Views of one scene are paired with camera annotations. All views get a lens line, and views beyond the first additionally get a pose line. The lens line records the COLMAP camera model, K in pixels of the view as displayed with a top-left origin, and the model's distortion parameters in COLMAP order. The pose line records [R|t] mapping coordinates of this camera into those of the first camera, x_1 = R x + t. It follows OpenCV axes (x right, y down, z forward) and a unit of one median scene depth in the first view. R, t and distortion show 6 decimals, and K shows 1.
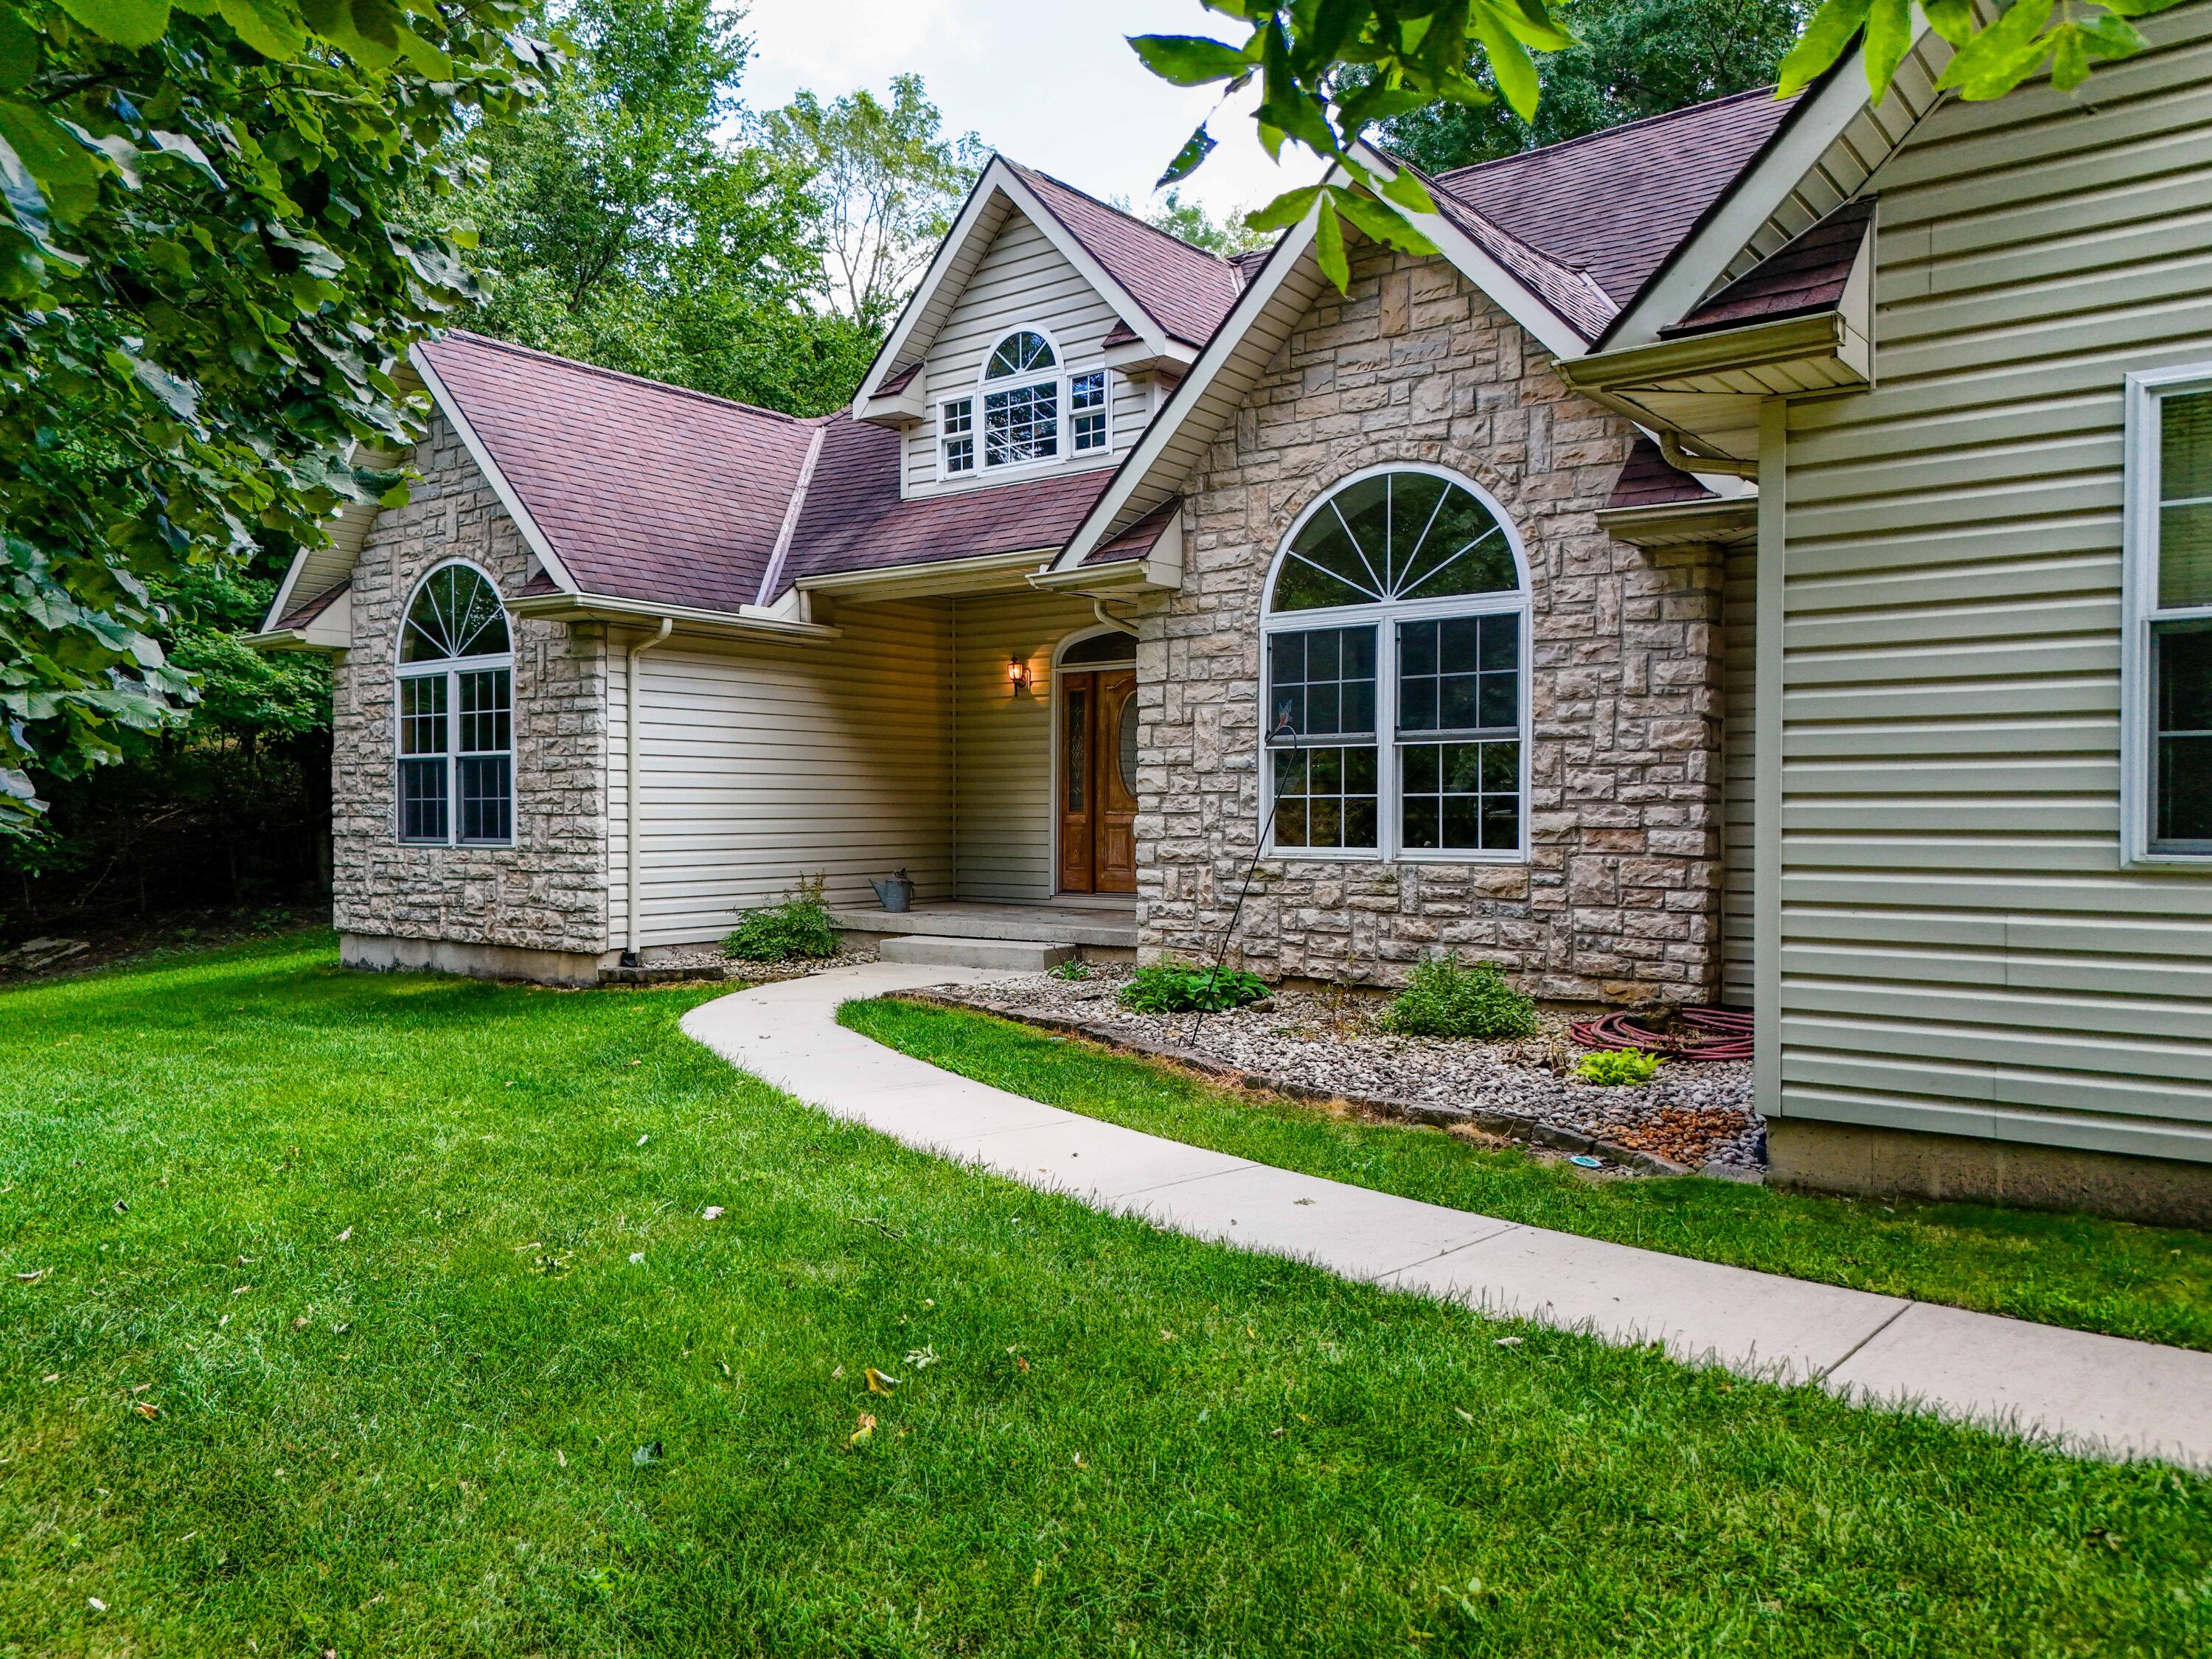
lens RADIAL K [[1636.6, 0, 1156.0], [0, 1636.6, 841.1], [0, 0, 1]] dist [0.052047, -0.049332]
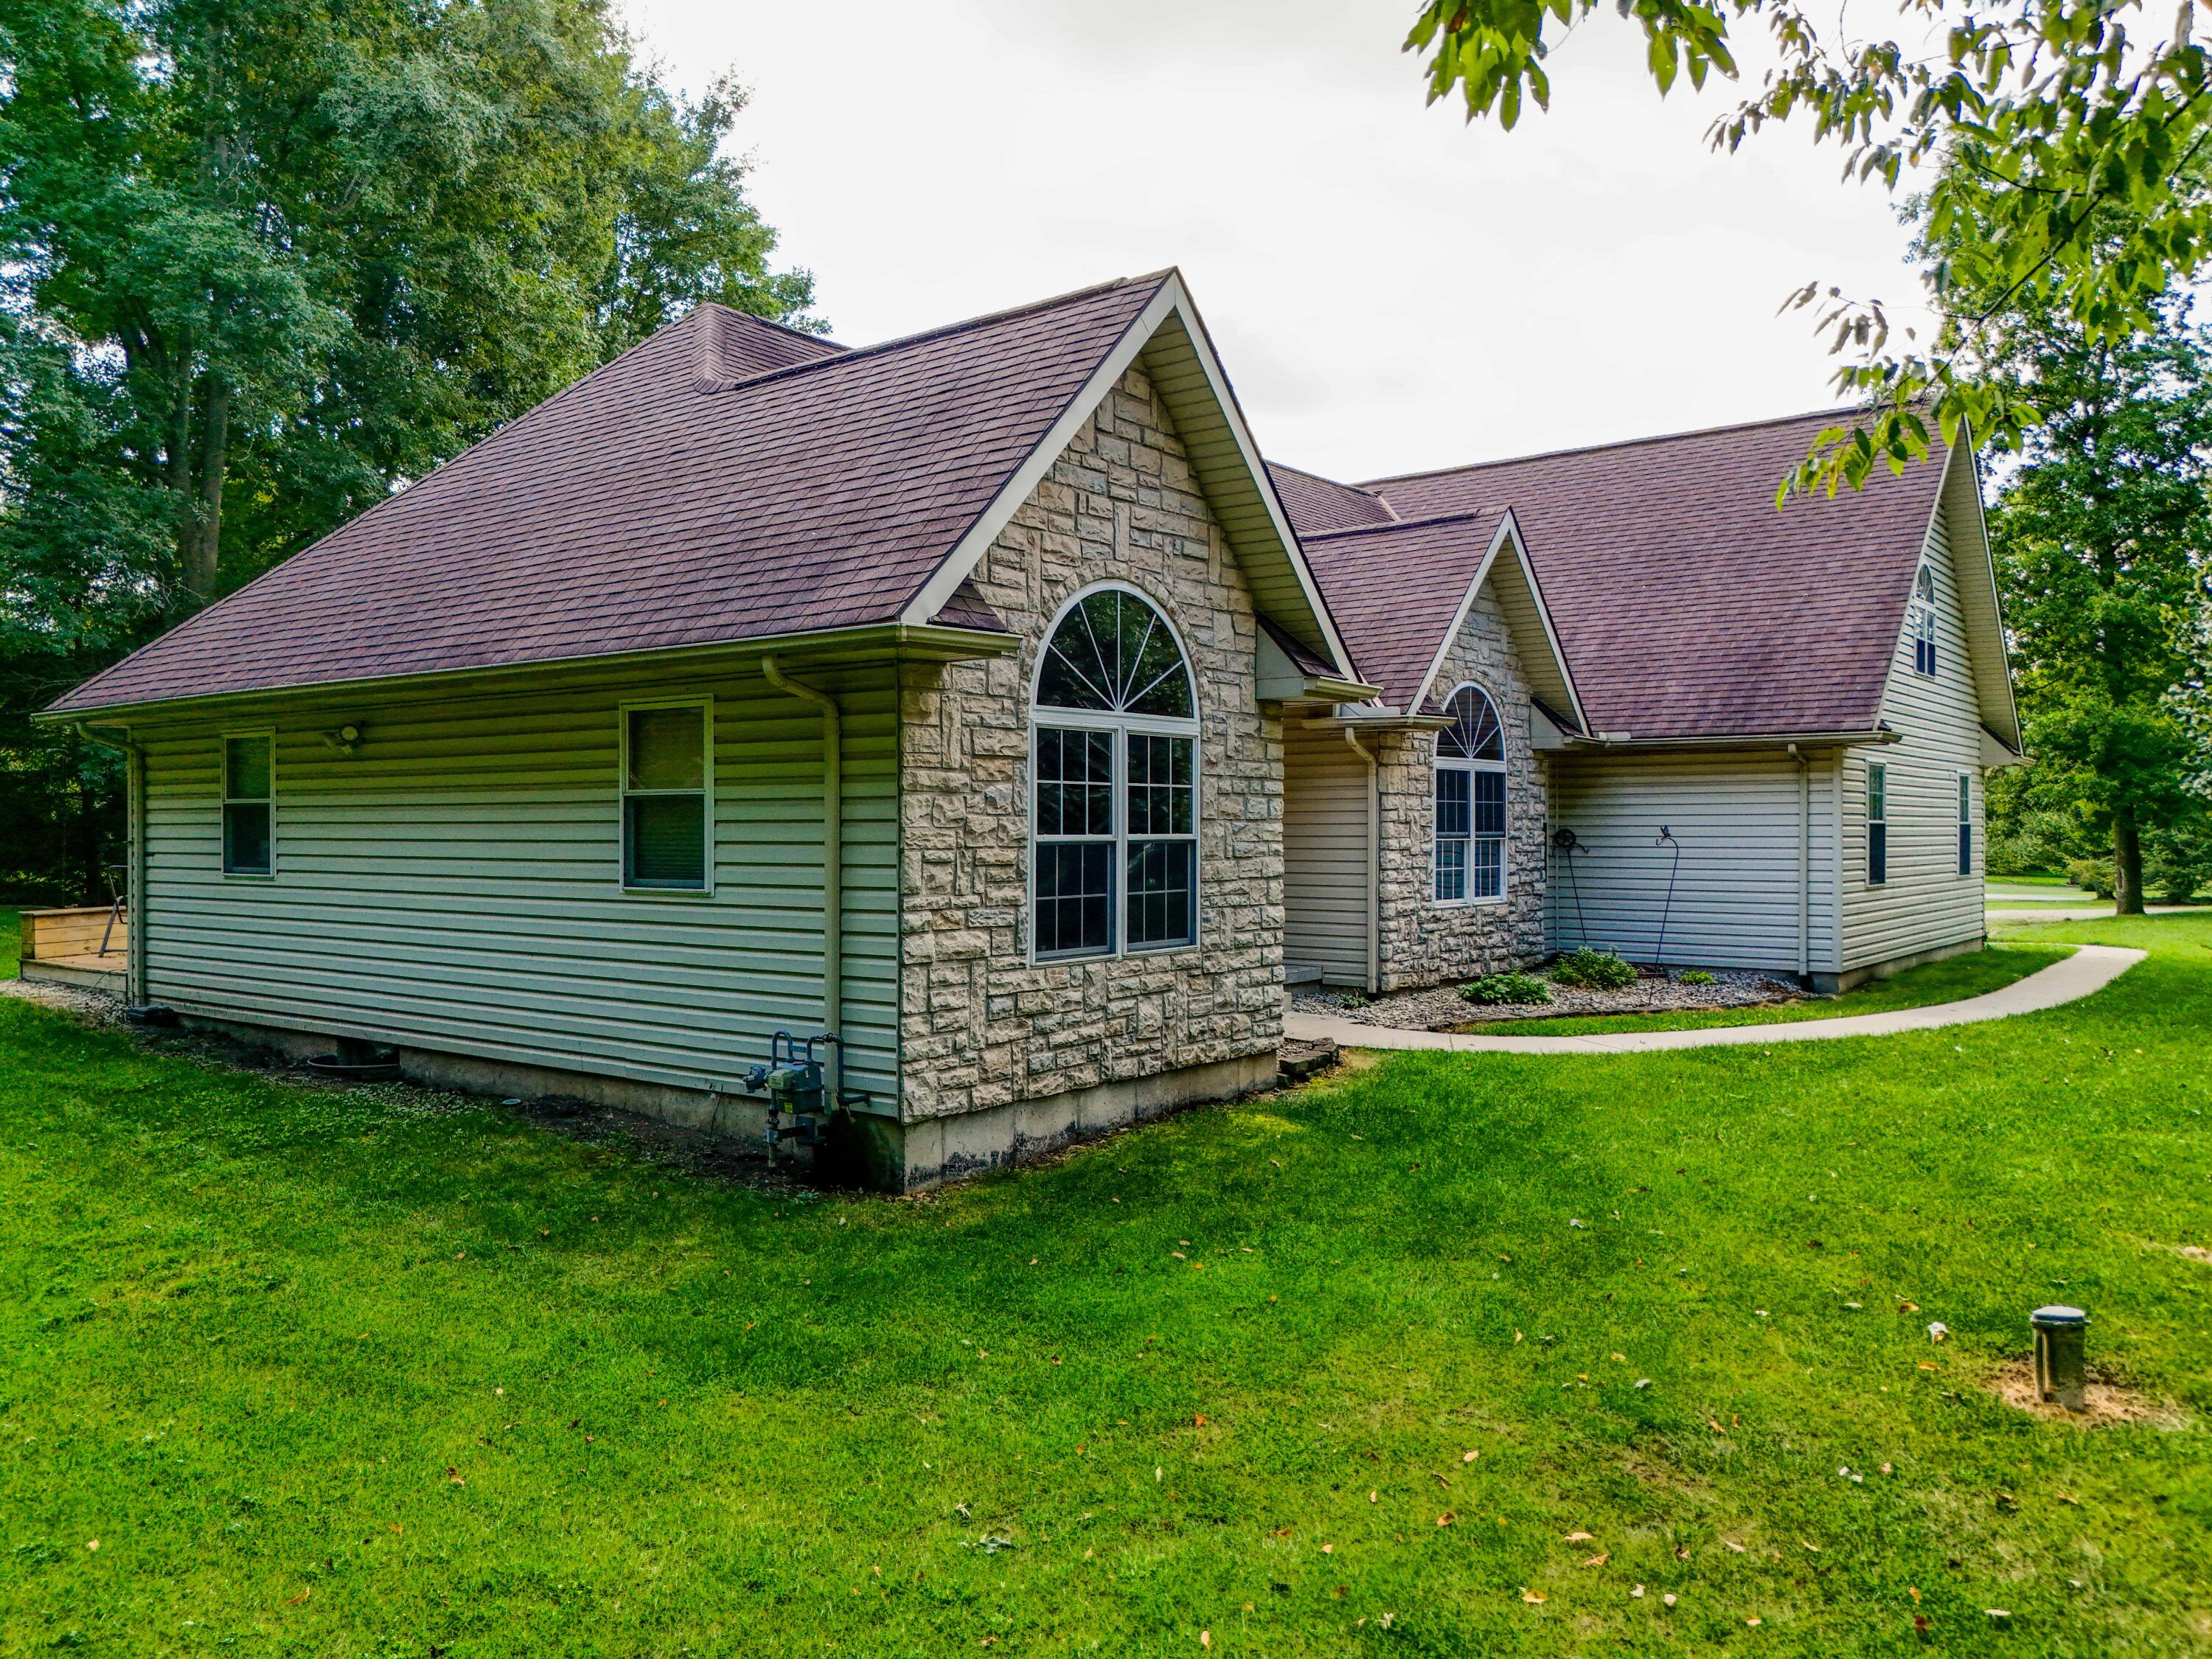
lens RADIAL K [[1636.6, 0, 1156.1], [0, 1636.6, 825.0], [0, 0, 1]] dist [0.052047, -0.049332]
pose [[-0.006893, 0.002546, 0.999973, -1.475305], [0.017849, 0.999838, -0.002423, -0.069344], [-0.999817, 0.017831, -0.006938, 1.225674]]
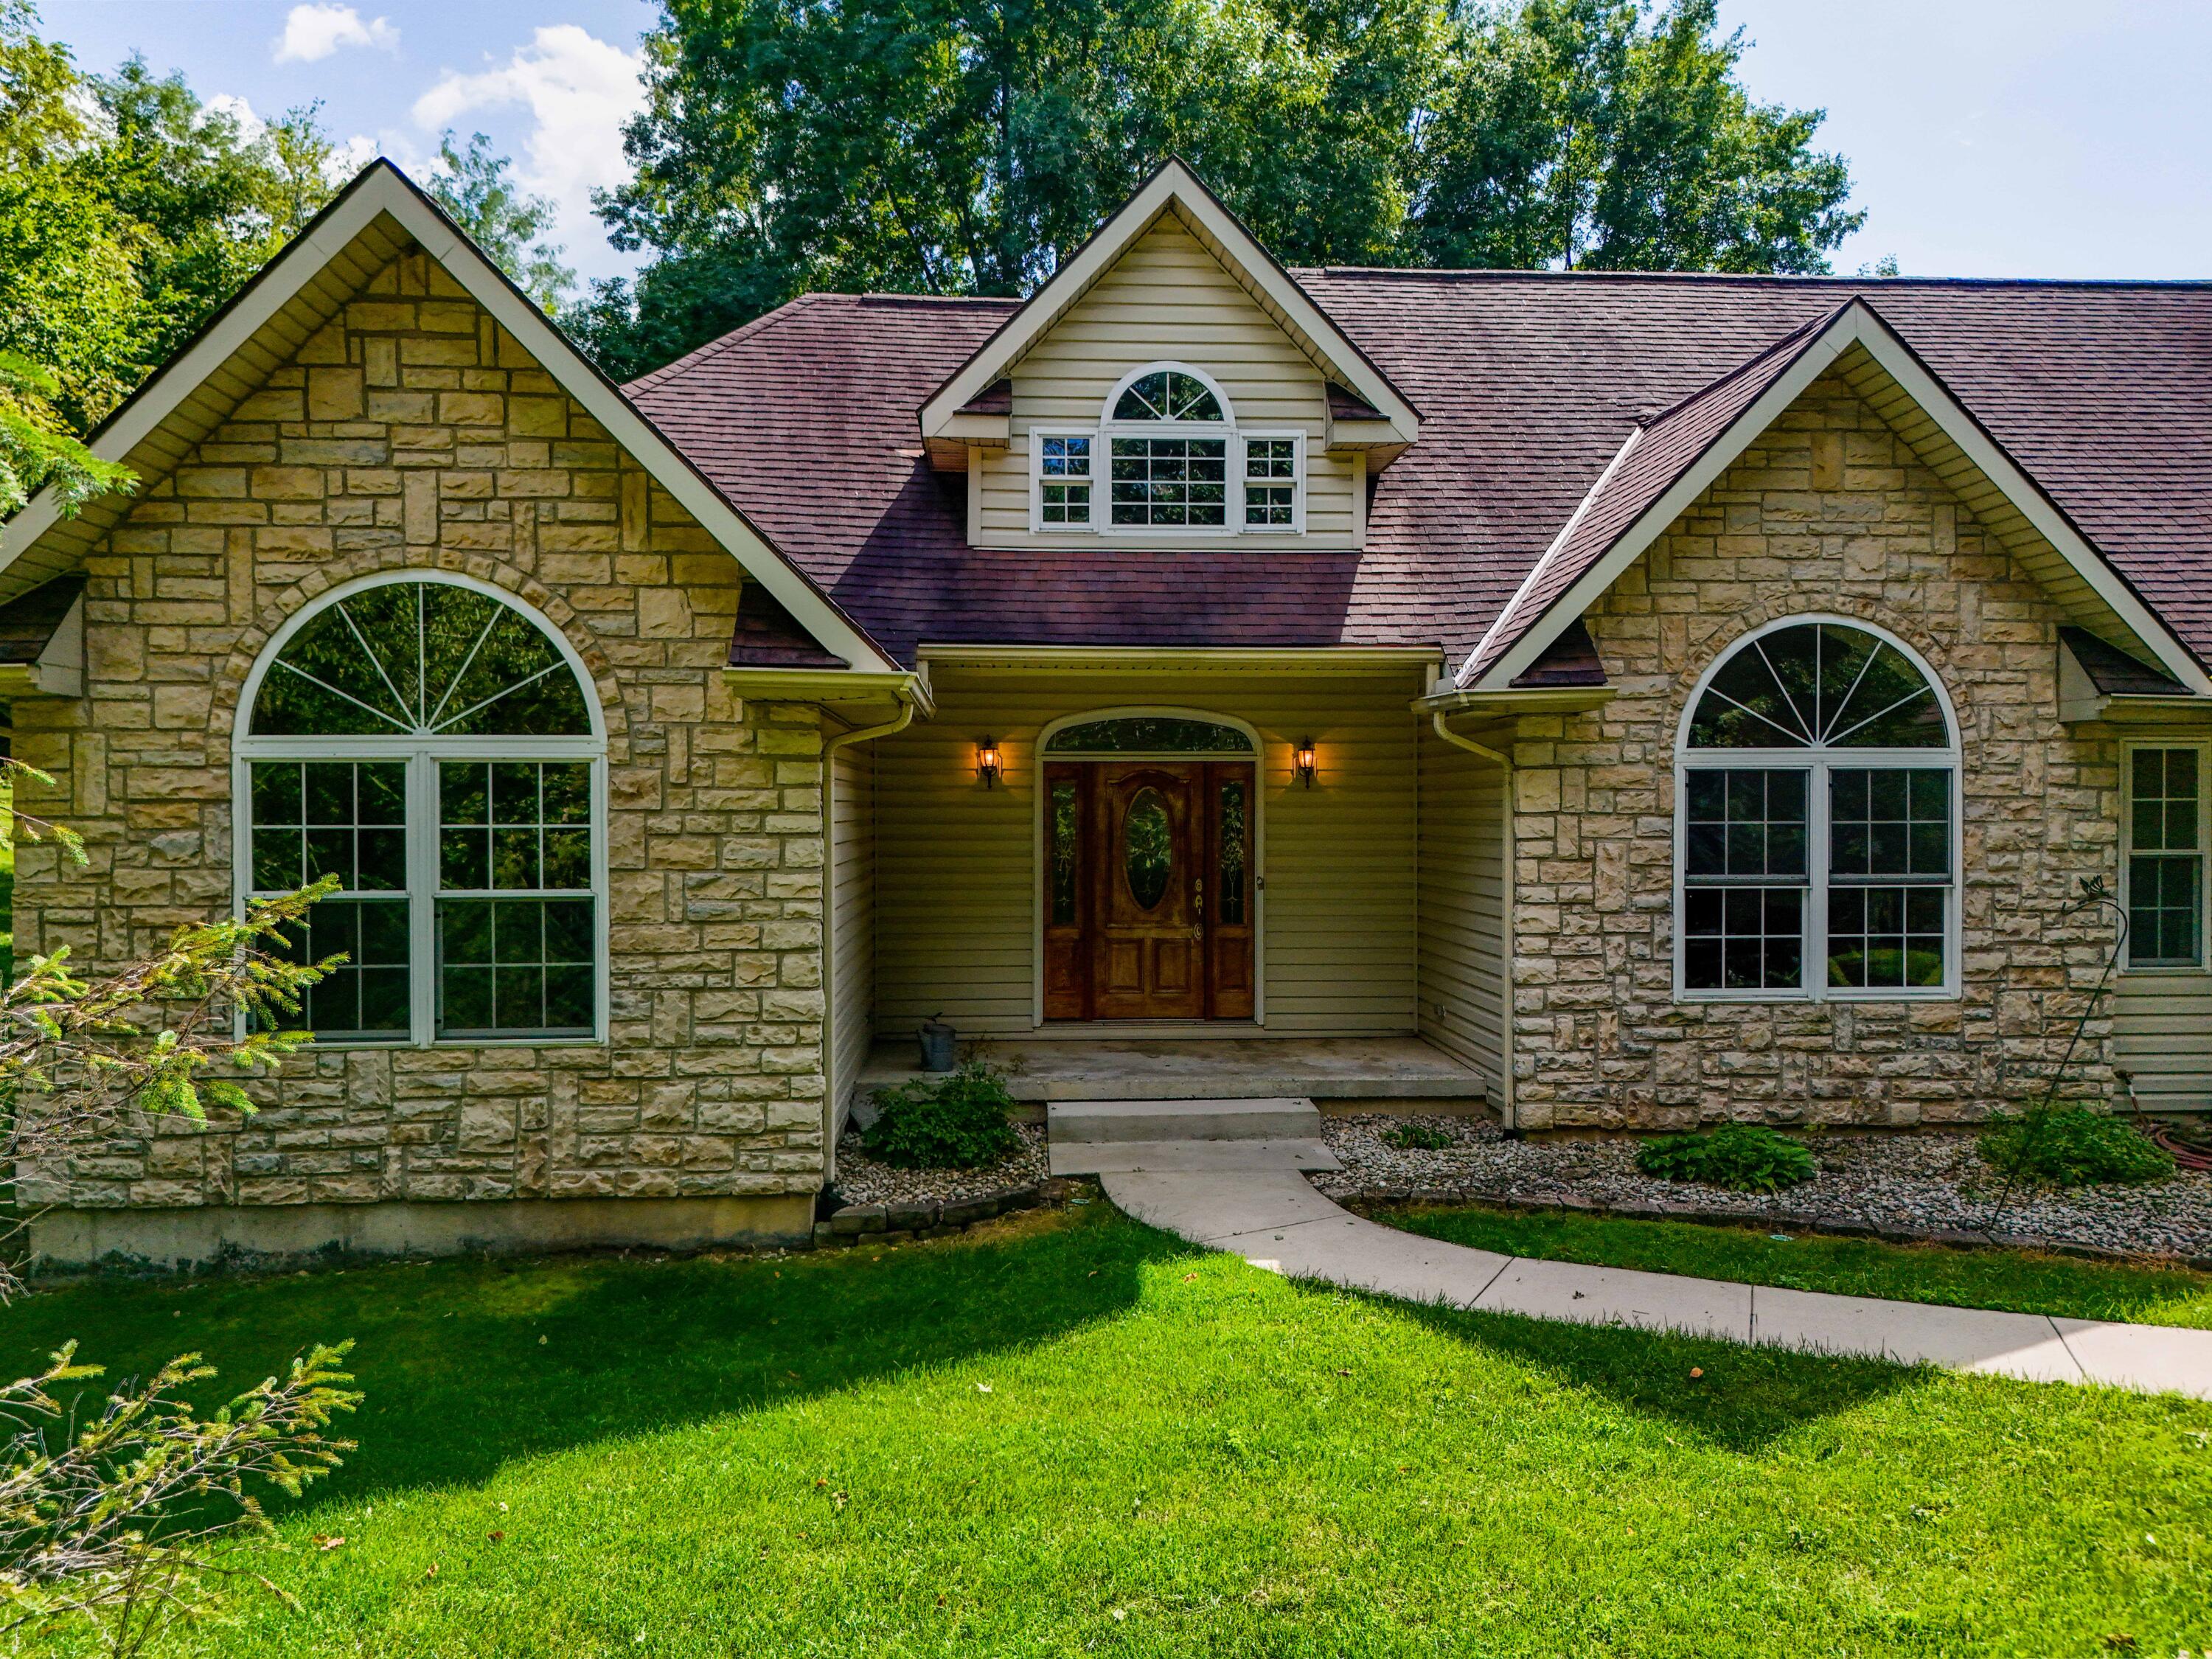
lens RADIAL K [[1636.6, 0, 1110.7], [0, 1636.6, 821.9], [0, 0, 1]] dist [0.052047, -0.049332]
pose [[0.754778, -0.006262, 0.655950, -0.786163], [0.011711, 0.999924, -0.003930, -0.091447], [-0.655875, 0.010648, 0.754794, 0.463675]]
